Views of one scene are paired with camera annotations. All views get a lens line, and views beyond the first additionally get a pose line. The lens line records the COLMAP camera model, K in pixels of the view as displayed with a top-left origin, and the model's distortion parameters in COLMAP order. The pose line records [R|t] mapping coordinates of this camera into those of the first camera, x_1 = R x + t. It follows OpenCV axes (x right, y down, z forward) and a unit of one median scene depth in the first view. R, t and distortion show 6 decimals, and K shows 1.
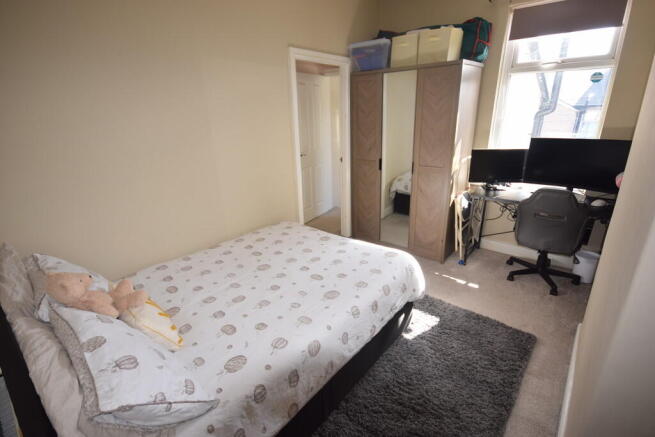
lens RADIAL K [[317.5, 0, 327.5], [0, 317.5, 218.5], [0, 0, 1]] dist [-0.000511, -0.000026]
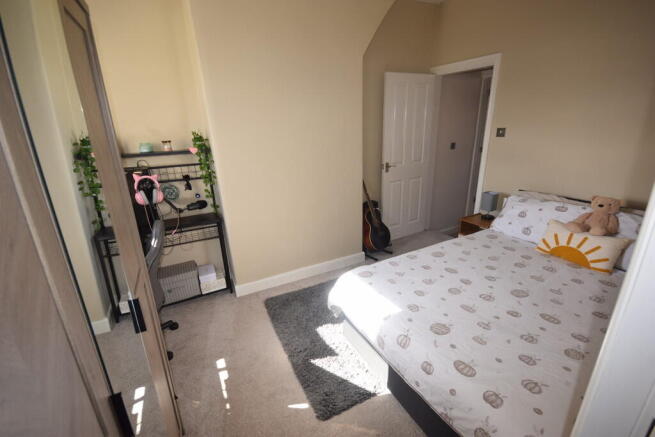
lens RADIAL K [[288.3, 0, 327.5], [0, 288.3, 218.5], [0, 0, 1]] dist [0.002797, -0.009734]
pose [[-0.924042, -0.062372, 0.377169, -0.003673], [0.176966, 0.804741, 0.566634, -0.534109], [-0.338866, 0.590340, -0.732577, 1.619064]]
